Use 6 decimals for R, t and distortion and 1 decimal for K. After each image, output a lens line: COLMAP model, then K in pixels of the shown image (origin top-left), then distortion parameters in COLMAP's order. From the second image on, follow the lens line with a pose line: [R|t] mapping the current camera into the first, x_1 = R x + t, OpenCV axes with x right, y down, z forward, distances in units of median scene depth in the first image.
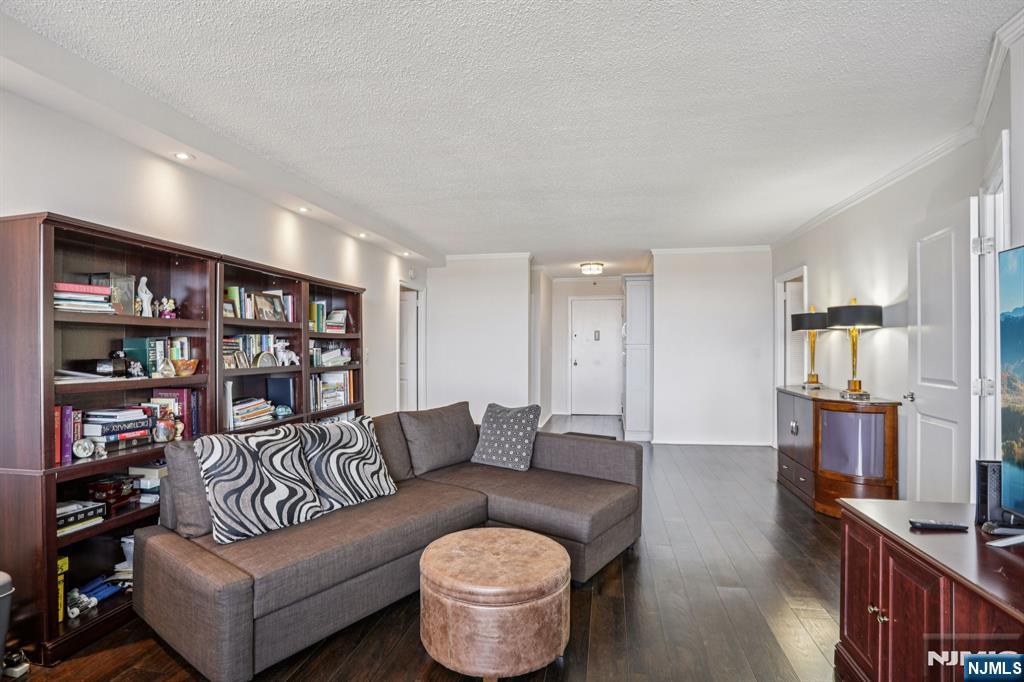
lens RADIAL K [[498.5, 0, 509.5], [0, 498.5, 344.4], [0, 0, 1]] dist [-0.047352, 0.001686]
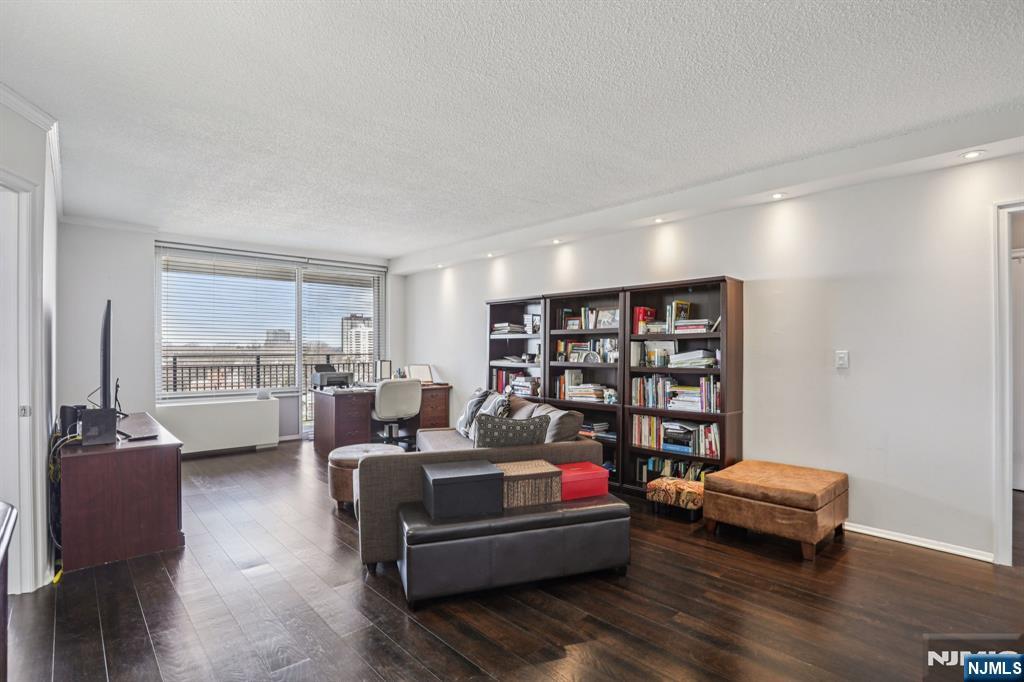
lens RADIAL K [[498.5, 0, 509.5], [0, 498.5, 344.4], [0, 0, 1]] dist [-0.047352, 0.001686]
pose [[-0.596714, -0.006846, -0.802425, 0.705032], [0.000160, 0.999963, -0.008651, 0.006582], [0.802454, -0.005291, -0.596691, 1.509672]]
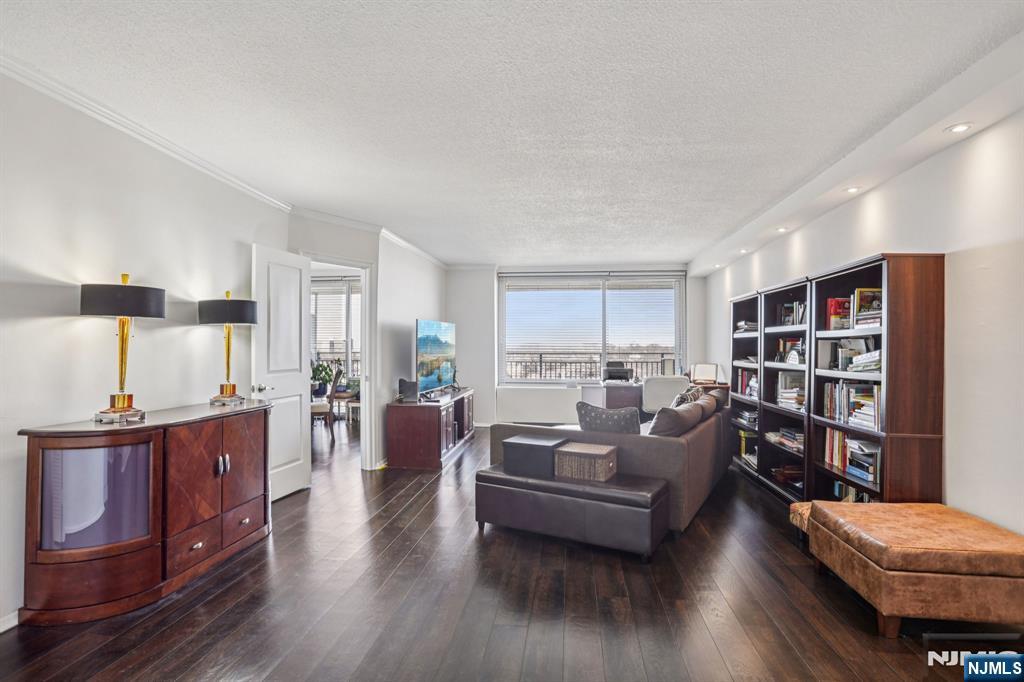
lens RADIAL K [[498.5, 0, 509.5], [0, 498.5, 344.4], [0, 0, 1]] dist [-0.047352, 0.001686]
pose [[-0.997583, -0.003806, -0.069379, 0.271912], [-0.003338, 0.999971, -0.006865, 0.007769], [0.069403, -0.006617, -0.997567, 1.968861]]
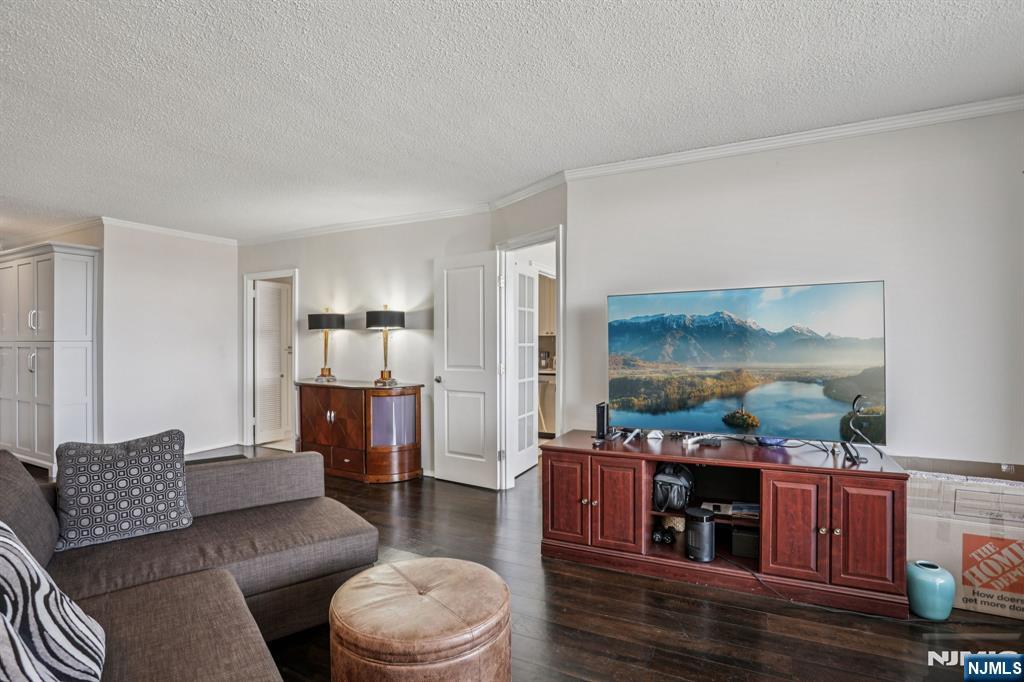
lens RADIAL K [[498.5, 0, 509.5], [0, 498.5, 344.4], [0, 0, 1]] dist [-0.047352, 0.001686]
pose [[0.283999, -0.005769, 0.958807, -0.432892], [-0.000181, 0.999982, 0.006071, -0.000816], [-0.958825, -0.001898, 0.283993, 0.345007]]
